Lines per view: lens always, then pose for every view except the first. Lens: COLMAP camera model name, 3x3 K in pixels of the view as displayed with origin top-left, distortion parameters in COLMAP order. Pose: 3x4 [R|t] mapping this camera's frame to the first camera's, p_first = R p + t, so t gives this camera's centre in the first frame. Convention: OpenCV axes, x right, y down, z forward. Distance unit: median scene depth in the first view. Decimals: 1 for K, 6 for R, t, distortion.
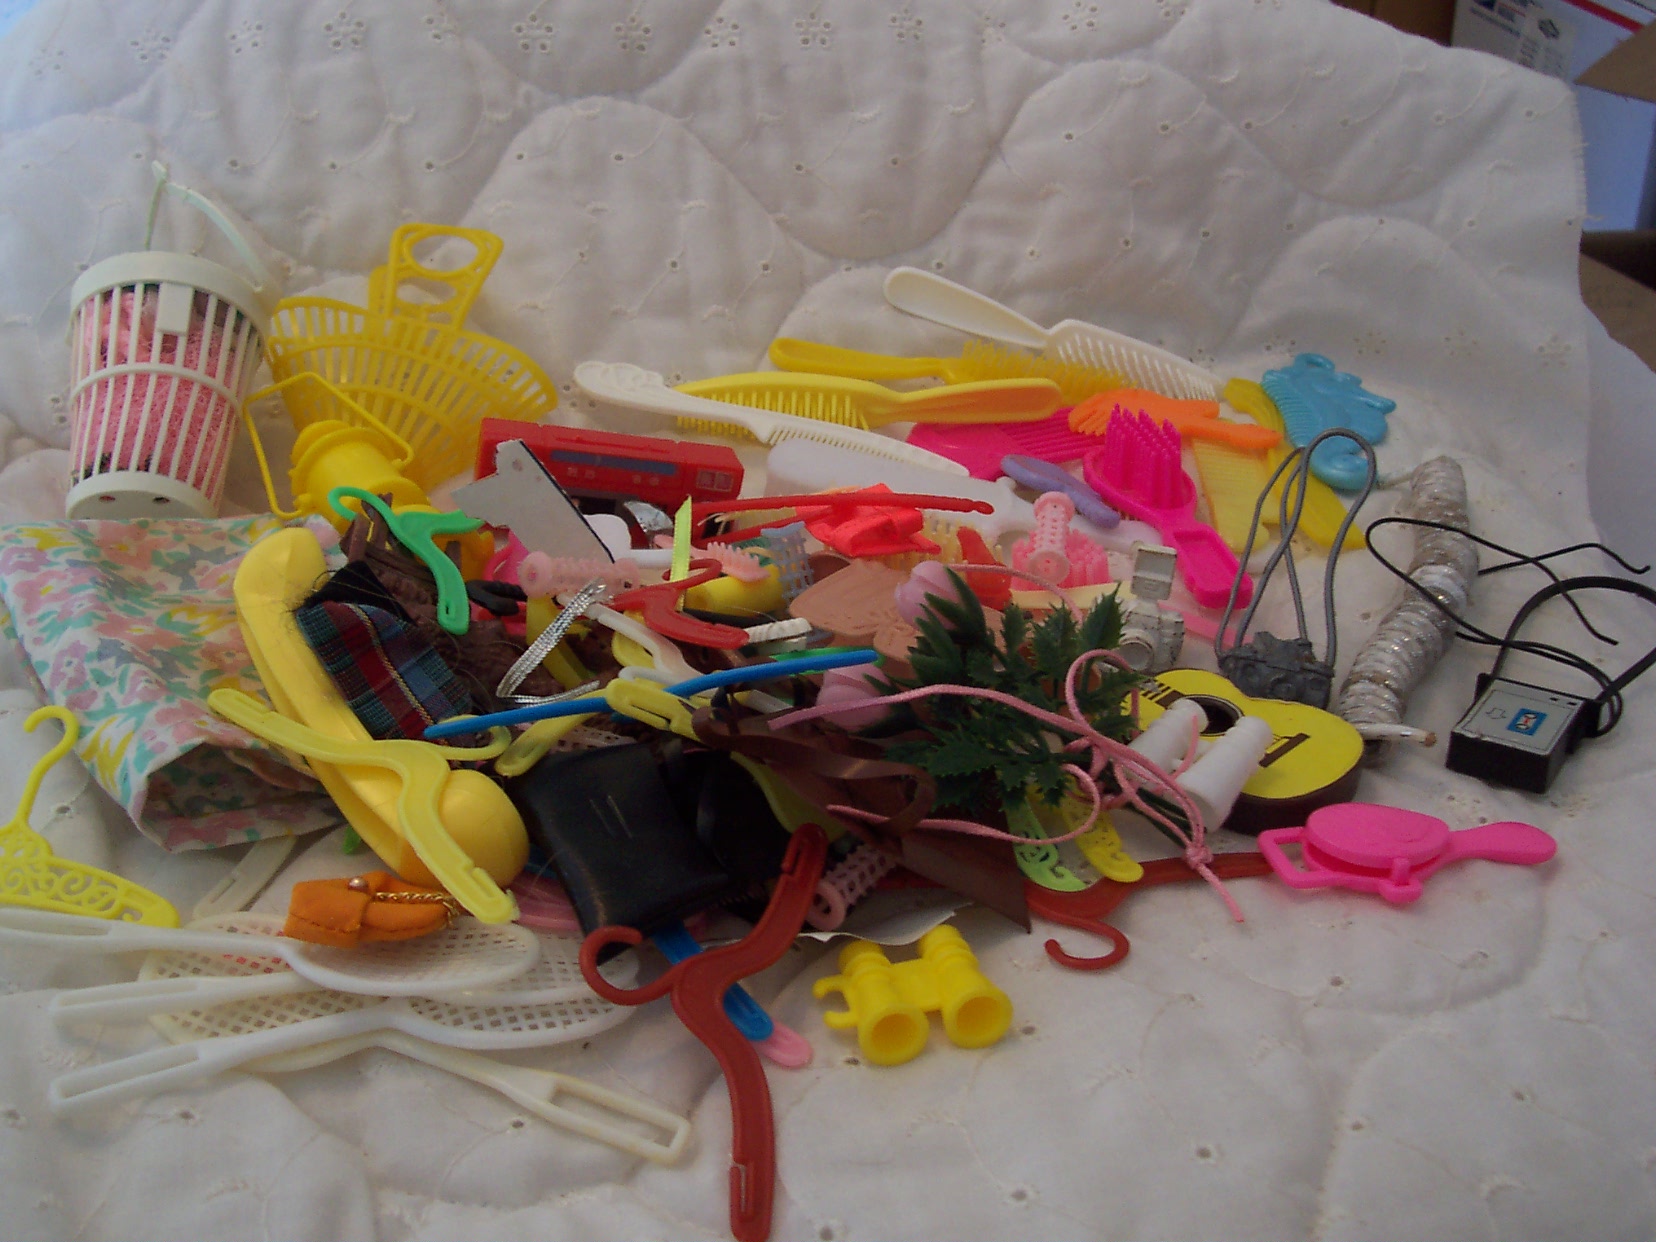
lens RADIAL K [[1809.5, 0, 828.0], [0, 1809.5, 621.0], [0, 0, 1]] dist [-0.153217, 0.021110]
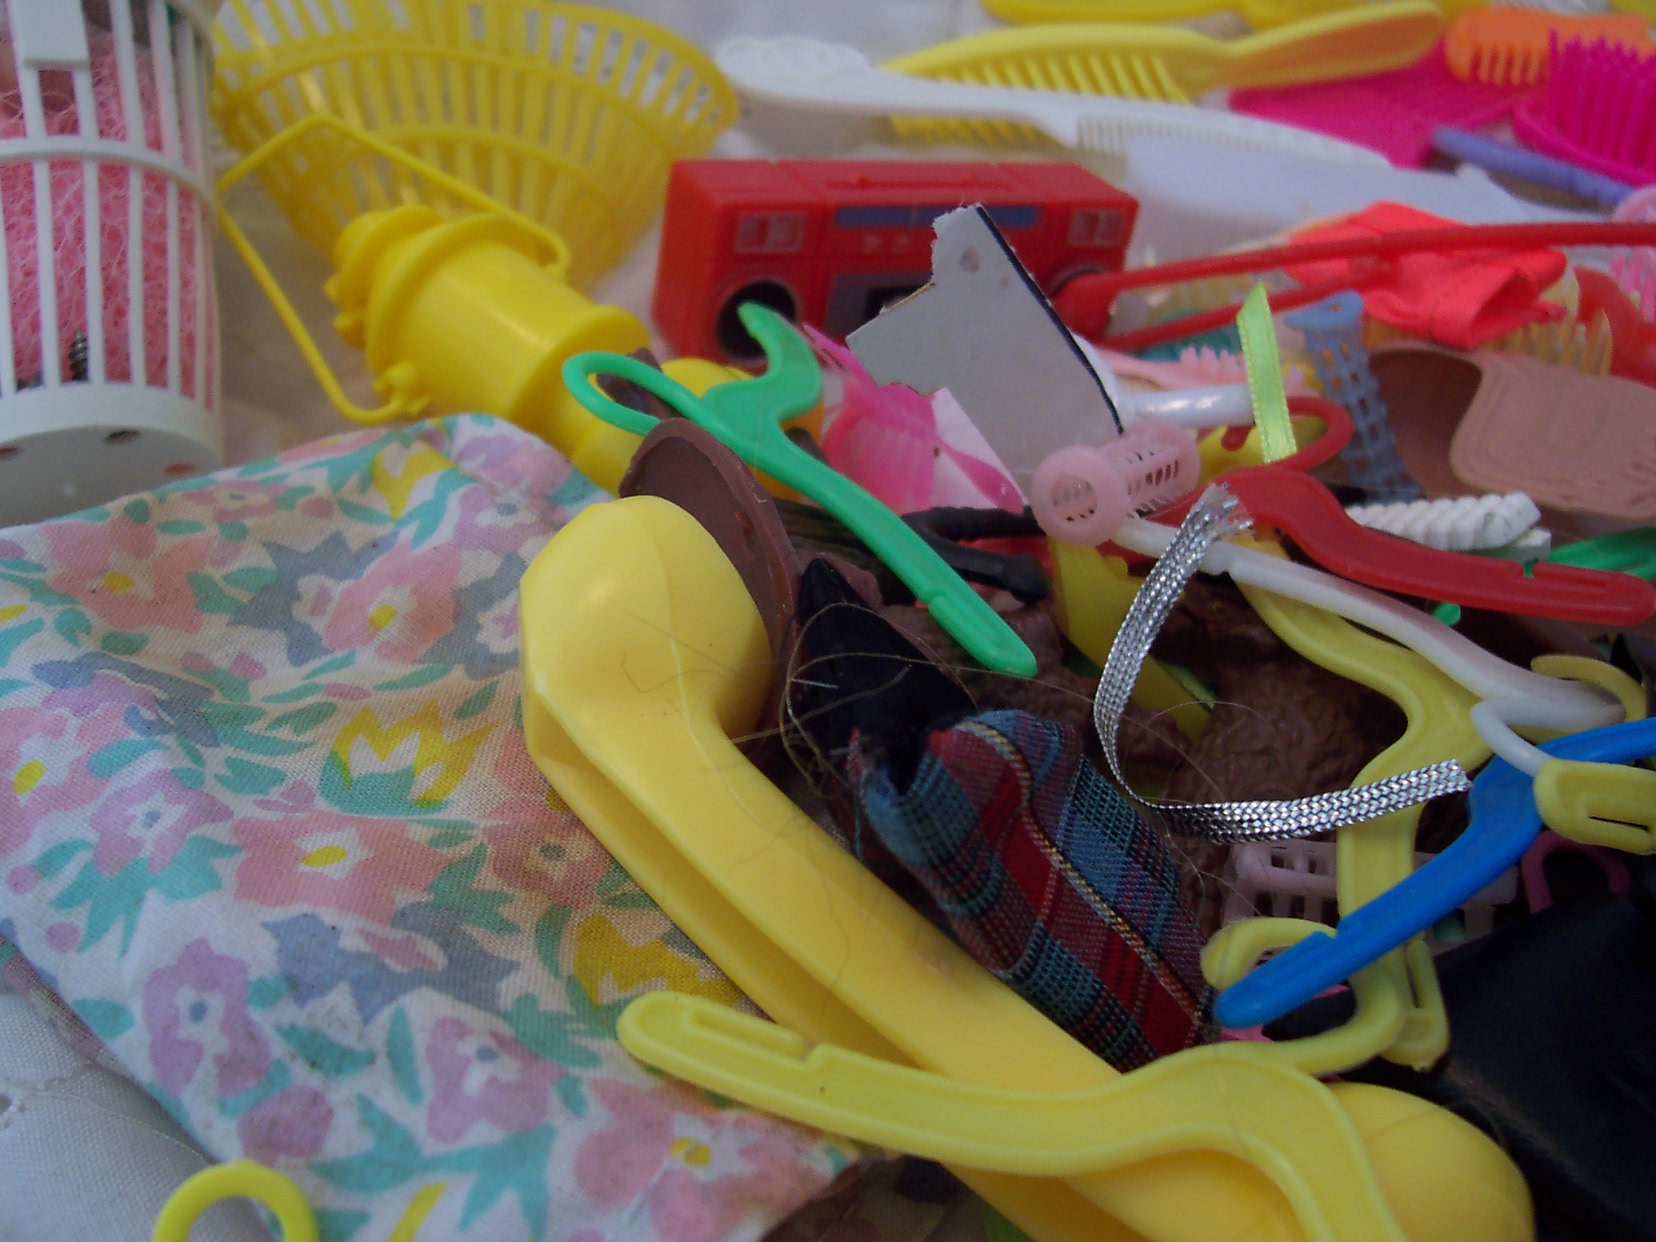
lens RADIAL K [[1759.2, 0, 775.6], [0, 1759.2, 707.3], [0, 0, 1]] dist [-0.138075, 0.050419]
pose [[0.976344, -0.170318, 0.133210, -0.276133], [0.135298, 0.961782, 0.238054, -0.082114], [-0.168664, -0.214400, 0.962073, 0.510690]]
